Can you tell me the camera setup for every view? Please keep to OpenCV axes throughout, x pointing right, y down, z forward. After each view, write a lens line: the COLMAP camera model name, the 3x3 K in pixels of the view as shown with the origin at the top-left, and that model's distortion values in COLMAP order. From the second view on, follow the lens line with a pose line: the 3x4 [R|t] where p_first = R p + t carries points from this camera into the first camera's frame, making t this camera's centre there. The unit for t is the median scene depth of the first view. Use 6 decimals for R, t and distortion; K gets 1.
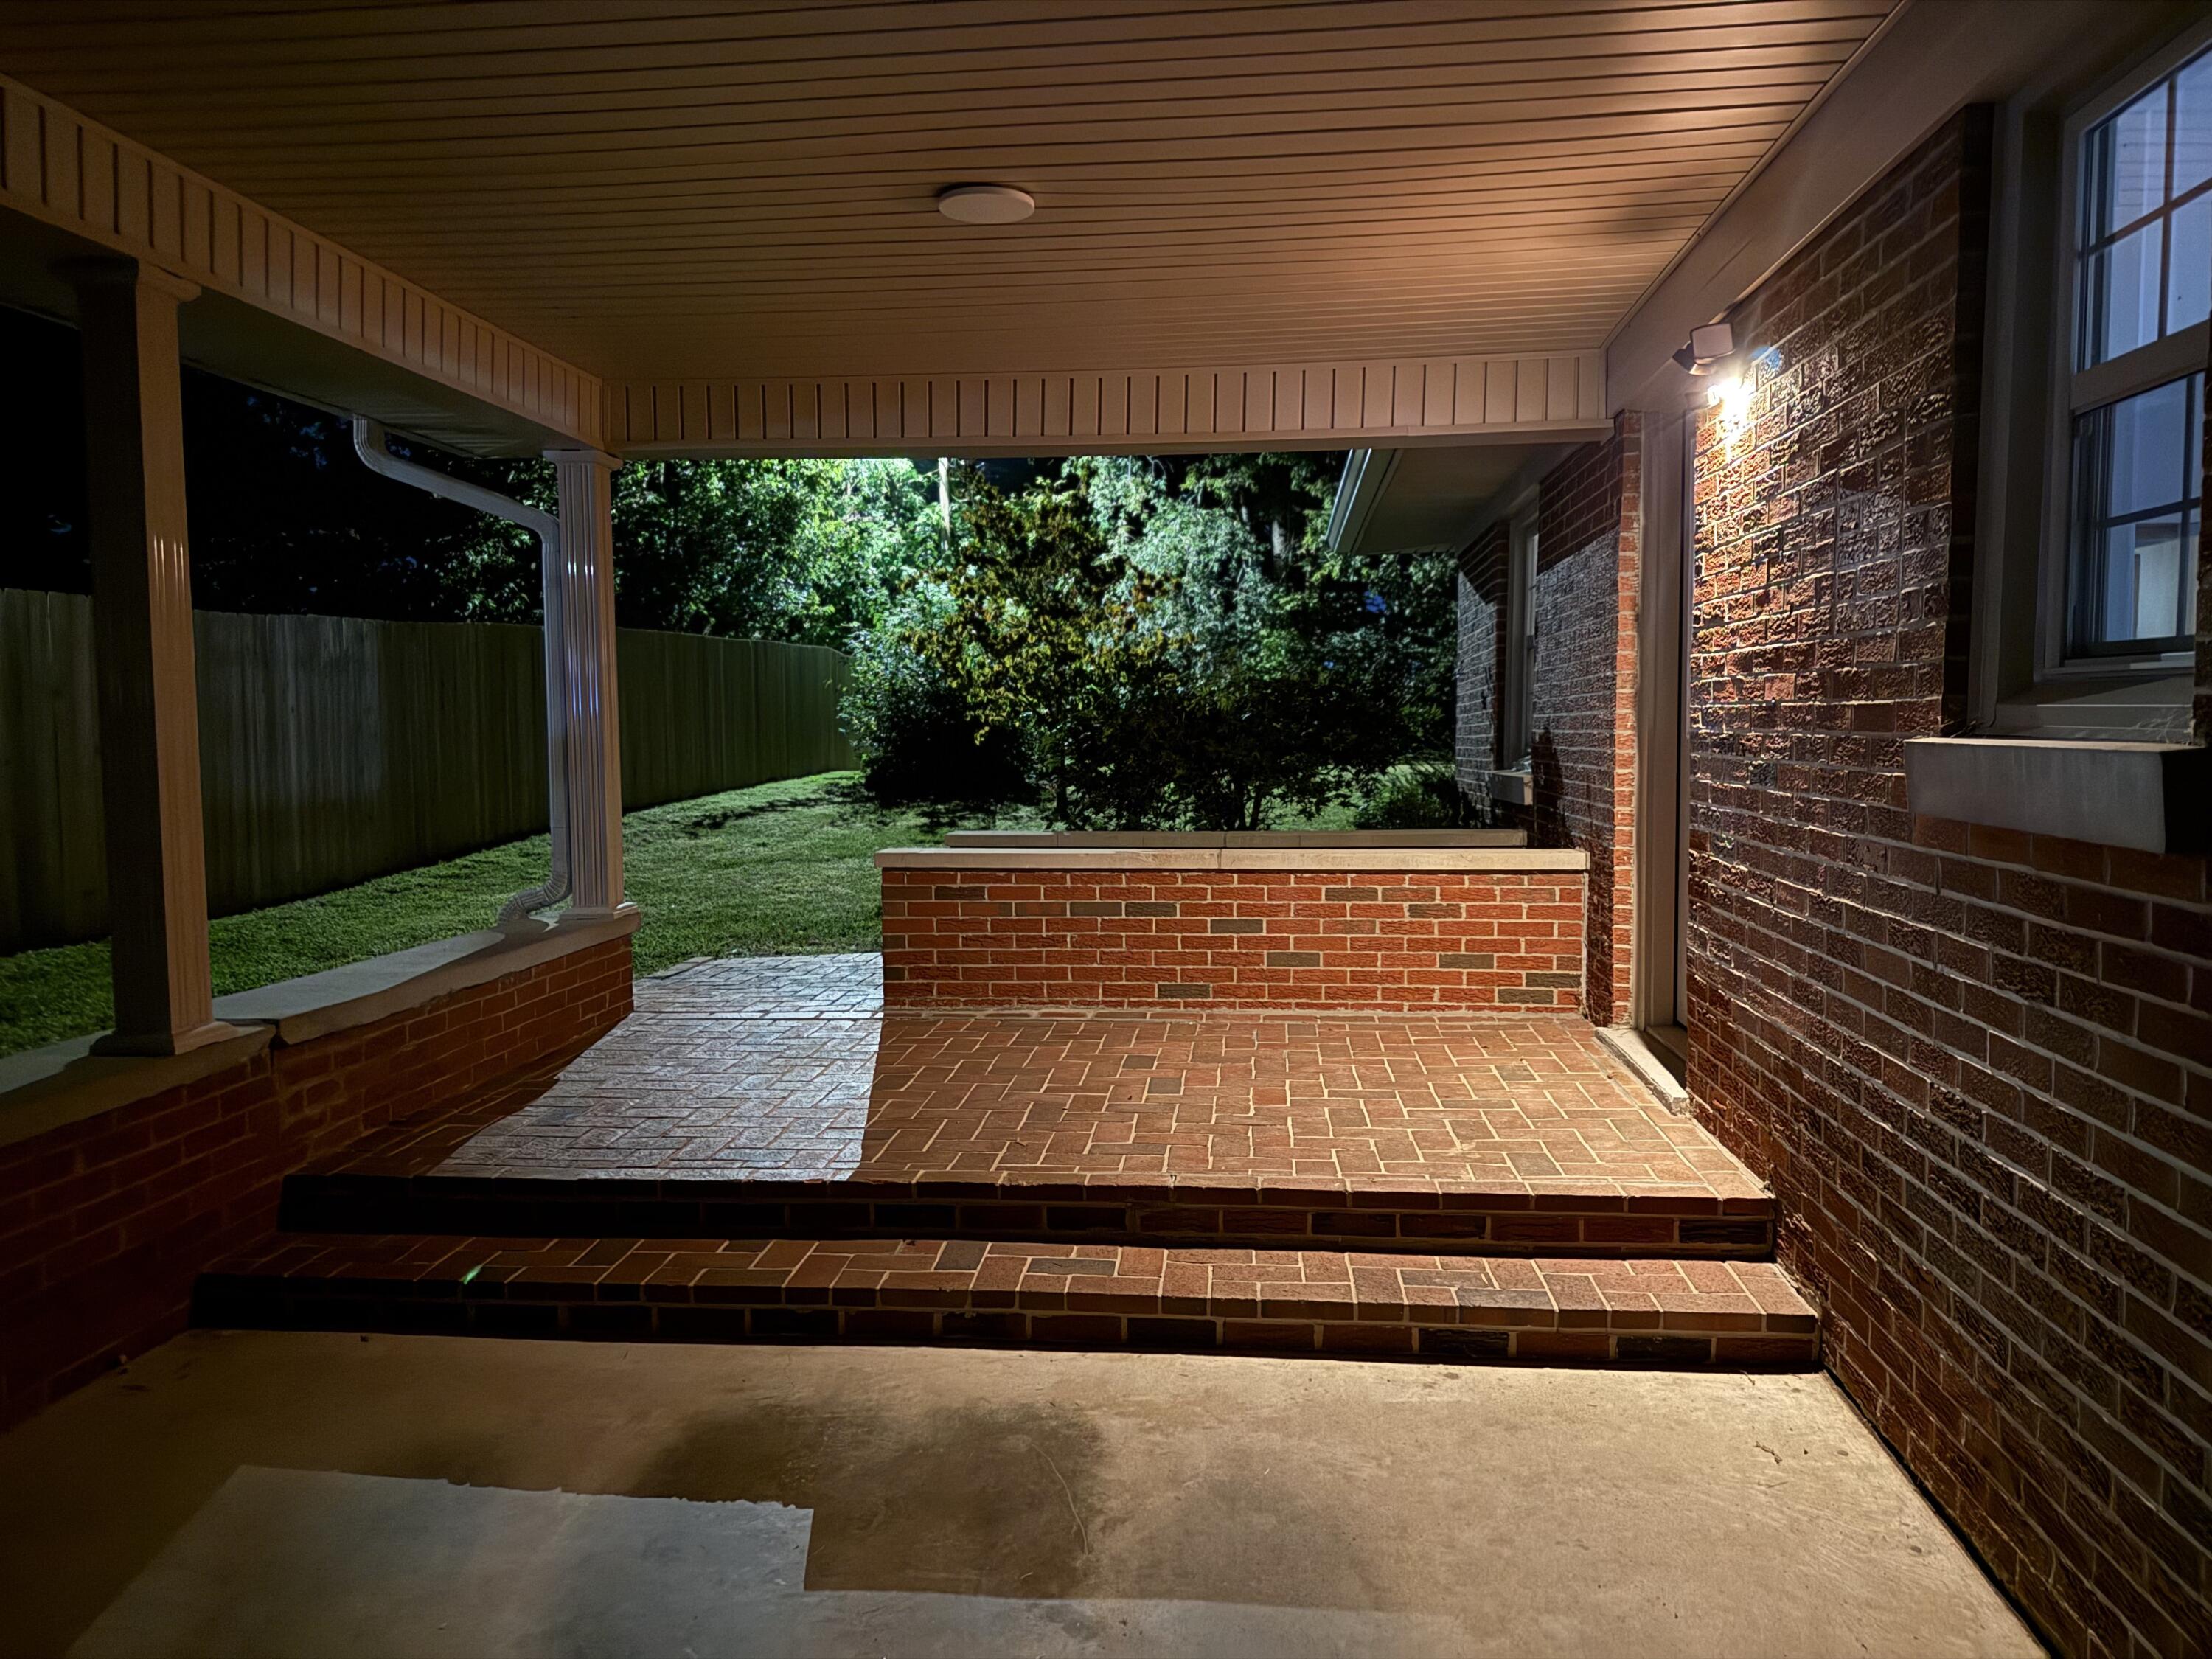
lens RADIAL K [[1562.8, 0, 1106.0], [0, 1562.8, 829.5], [0, 0, 1]] dist [0.090050, -0.000369]
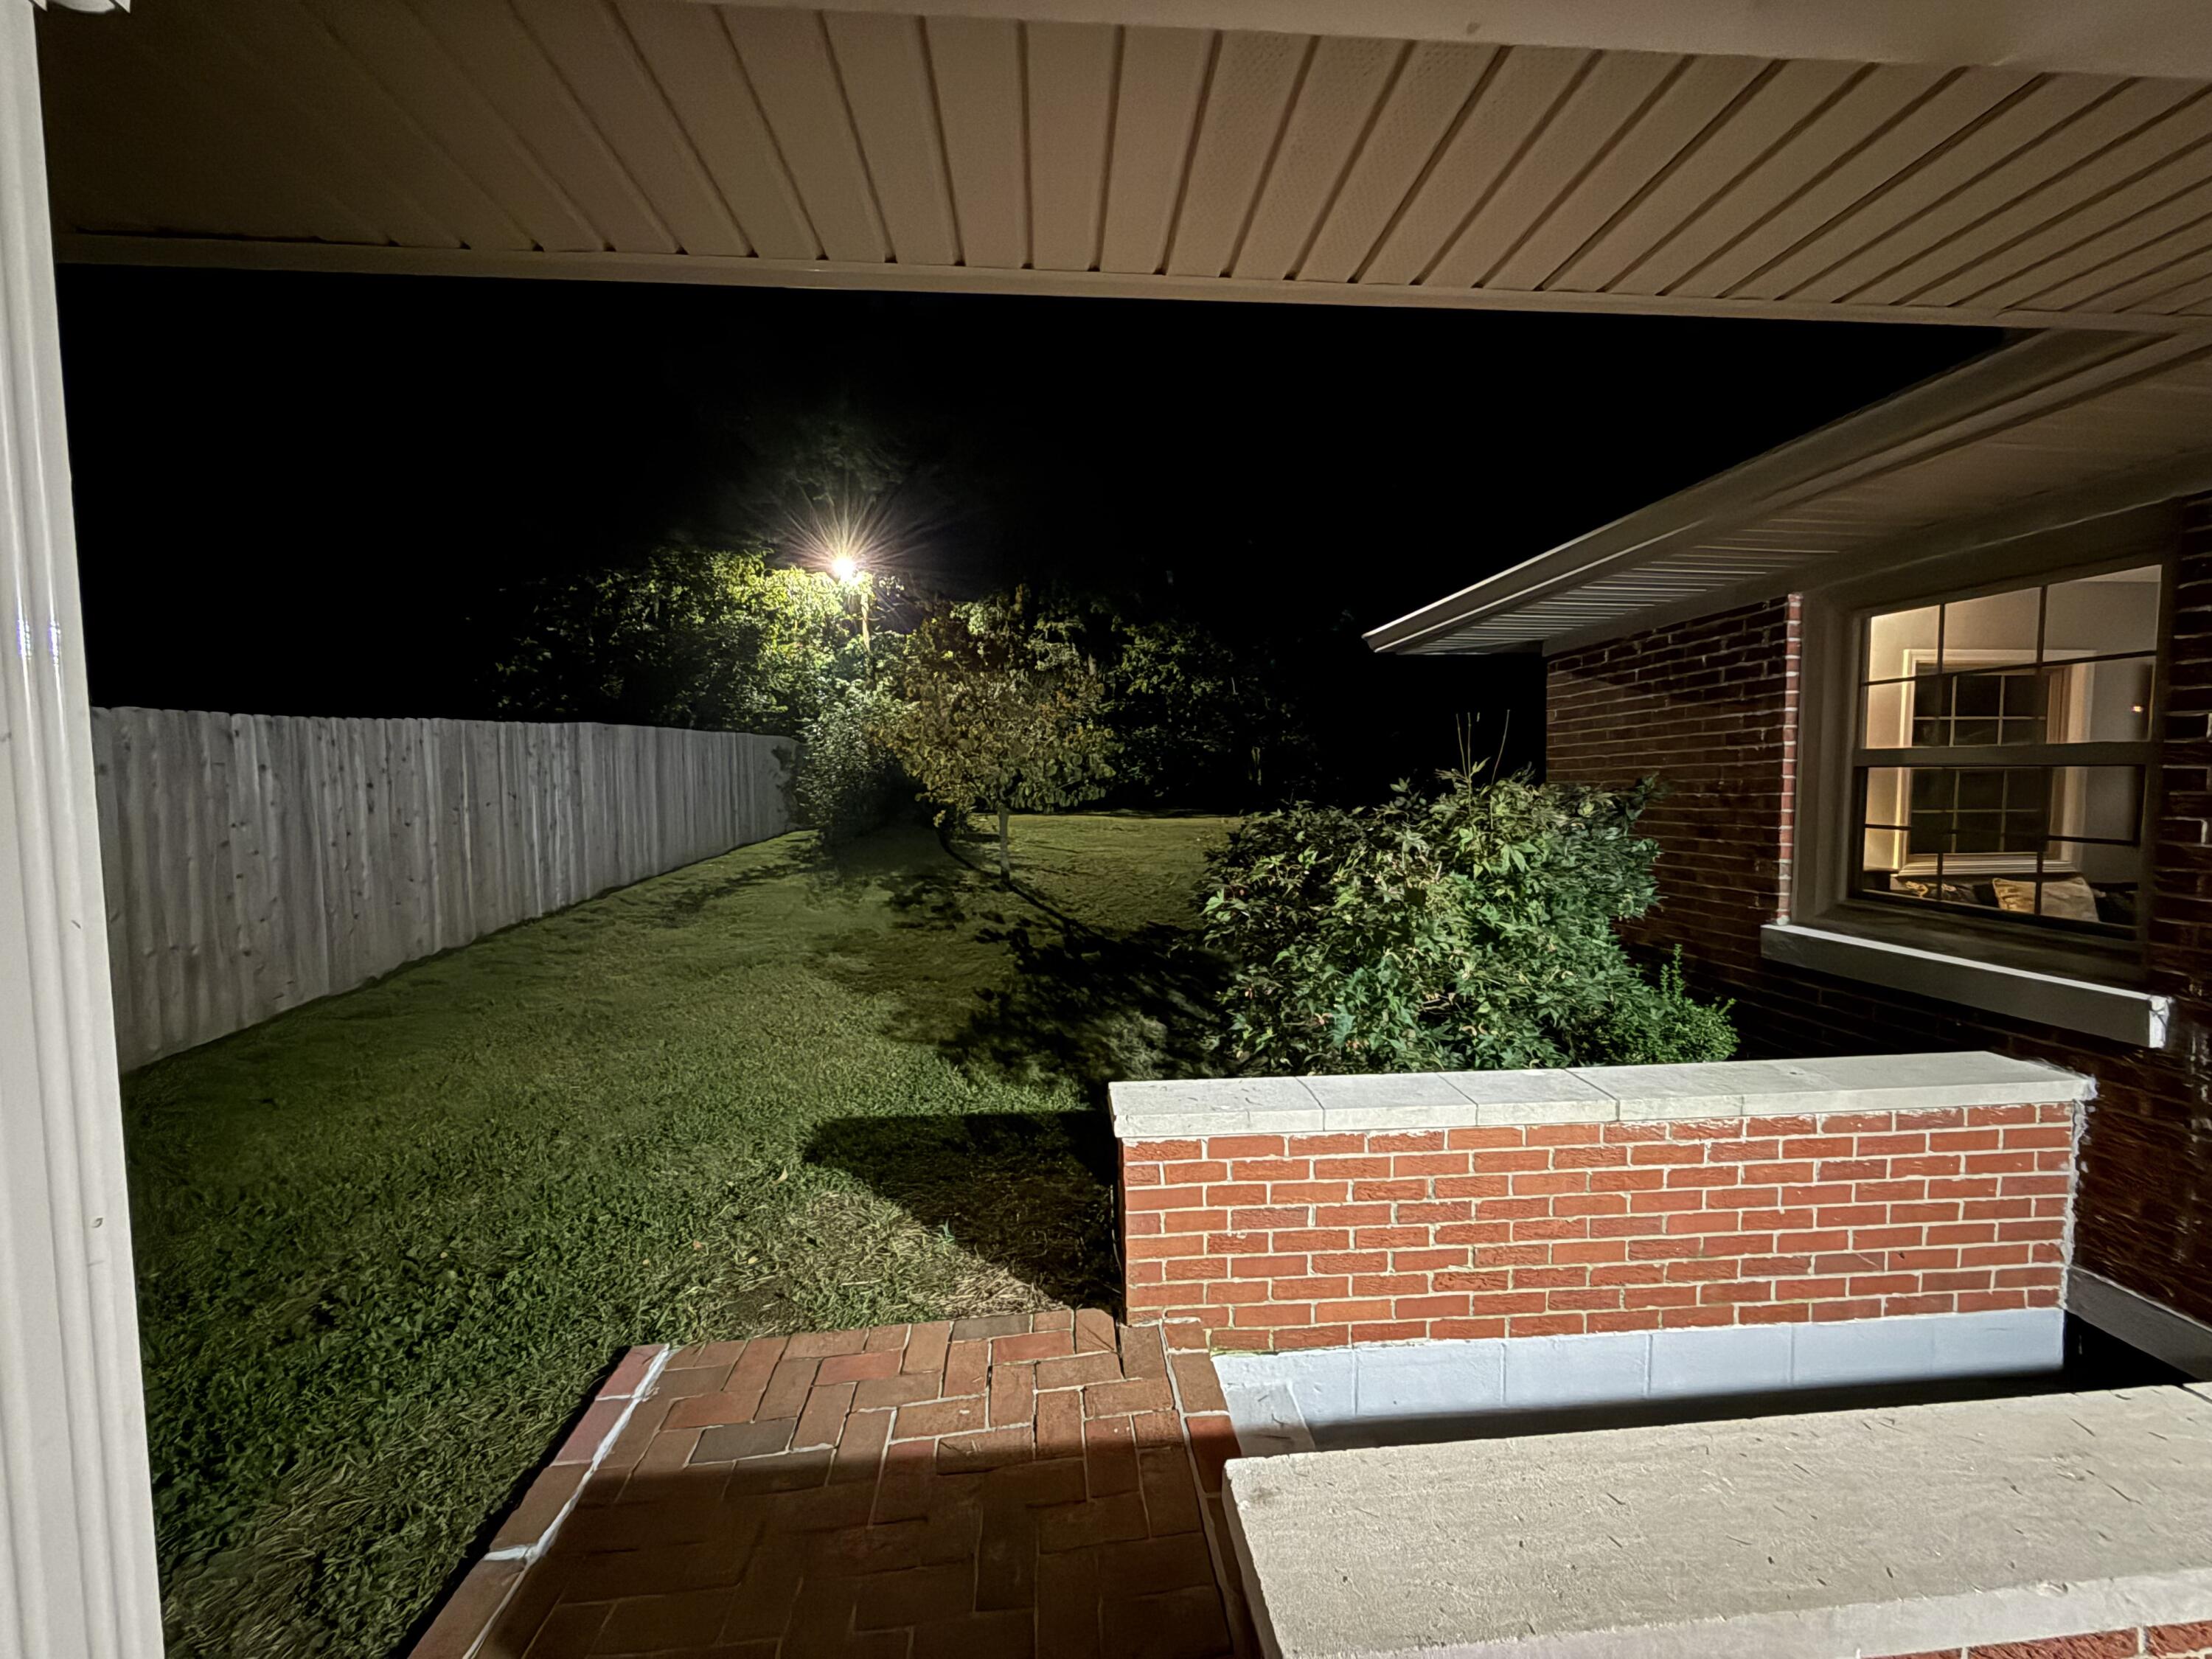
lens RADIAL K [[882.6, 0, 1098.2], [0, 882.6, 834.6], [0, 0, 1]] dist [-0.000733, -0.000142]
pose [[0.984057, -0.014263, 0.177282, -0.042657], [0.014217, 0.999898, 0.001532, -0.026139], [-0.177286, 0.001013, 0.984159, 0.183729]]
